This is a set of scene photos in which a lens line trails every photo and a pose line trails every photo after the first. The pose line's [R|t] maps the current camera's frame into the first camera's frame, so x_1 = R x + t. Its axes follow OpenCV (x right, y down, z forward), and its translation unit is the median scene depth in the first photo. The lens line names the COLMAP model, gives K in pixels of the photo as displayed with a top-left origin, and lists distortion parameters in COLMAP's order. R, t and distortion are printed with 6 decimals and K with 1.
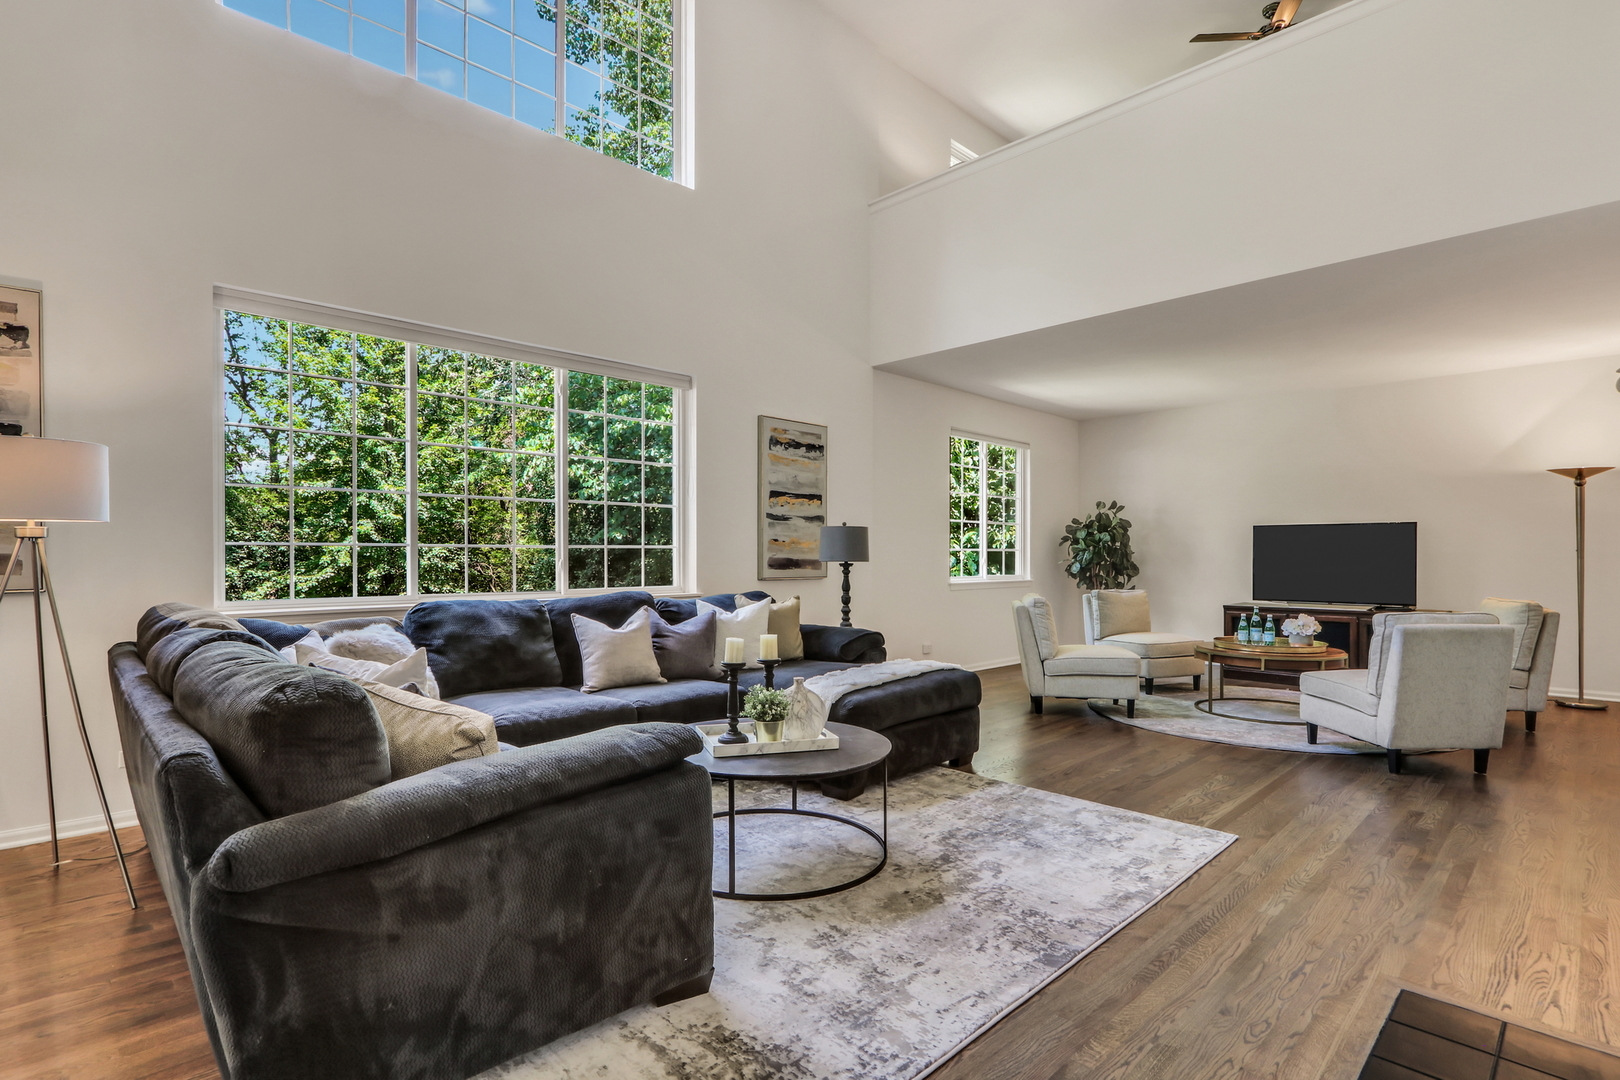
lens RADIAL K [[793.4, 0, 786.9], [0, 793.4, 554.2], [0, 0, 1]] dist [-0.005709, -0.000005]
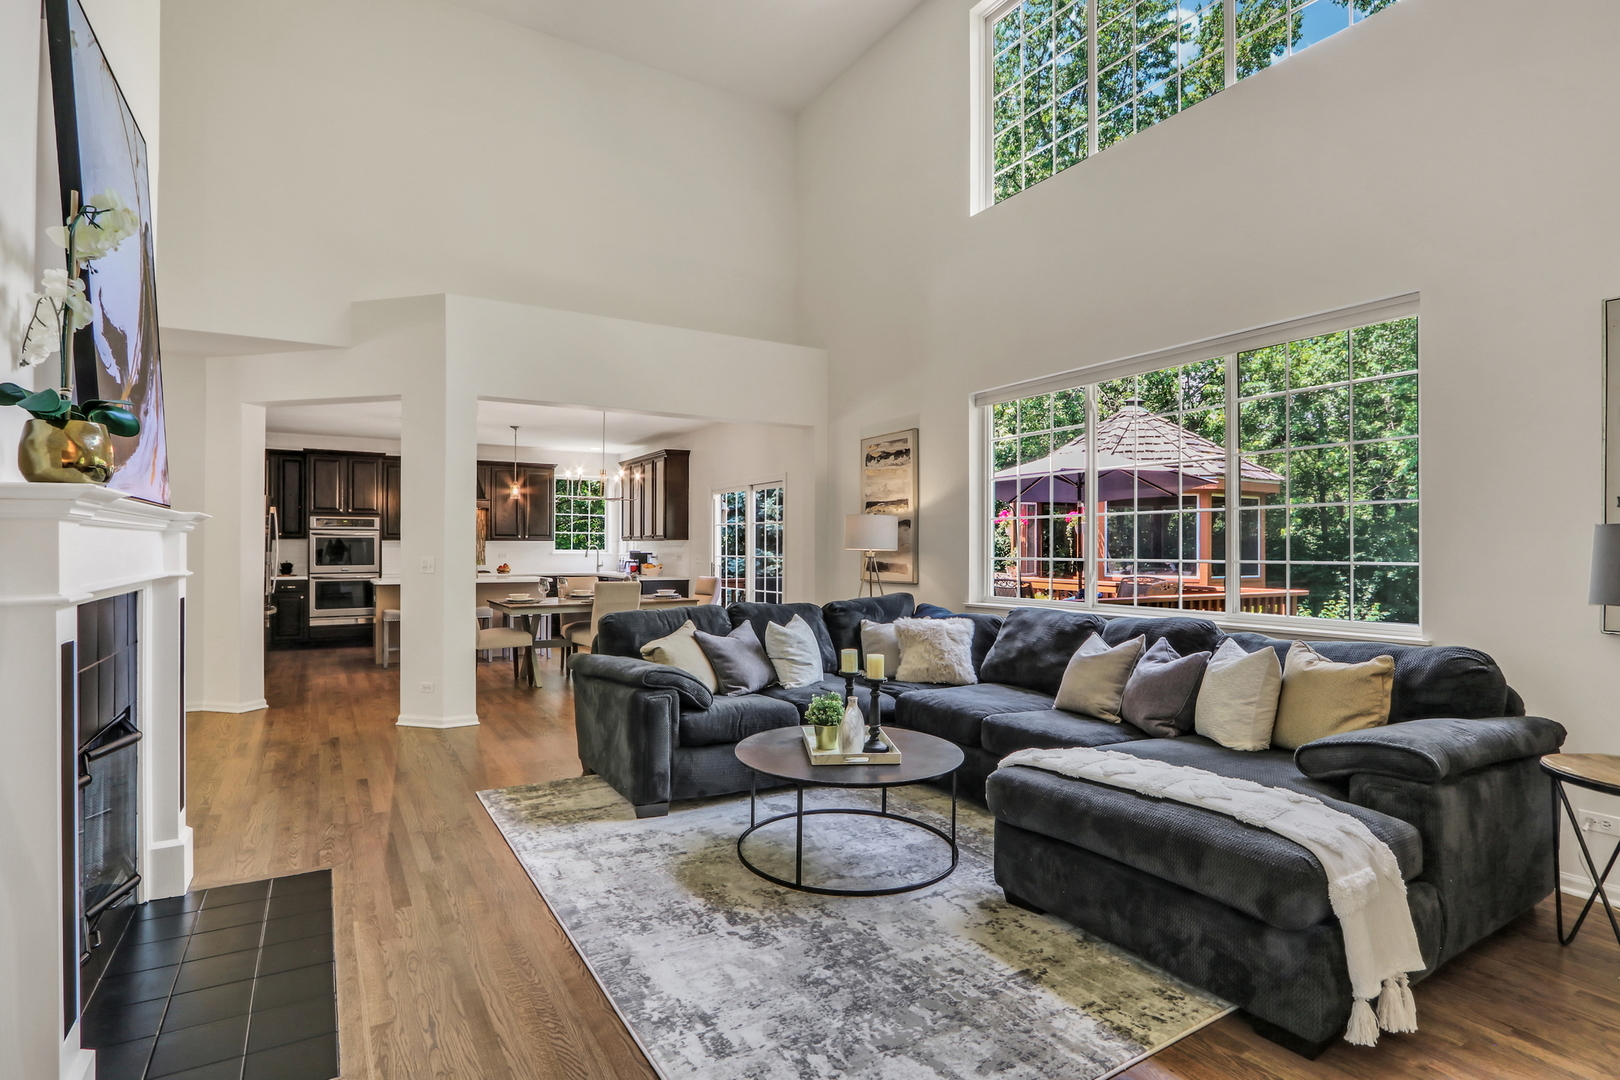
lens RADIAL K [[793.4, 0, 786.9], [0, 793.4, 554.2], [0, 0, 1]] dist [-0.005709, -0.000005]
pose [[-0.229422, 0.006930, -0.973302, 0.720041], [0.001424, 0.999976, 0.006784, -0.027156], [0.973326, 0.000171, -0.229427, 0.798143]]
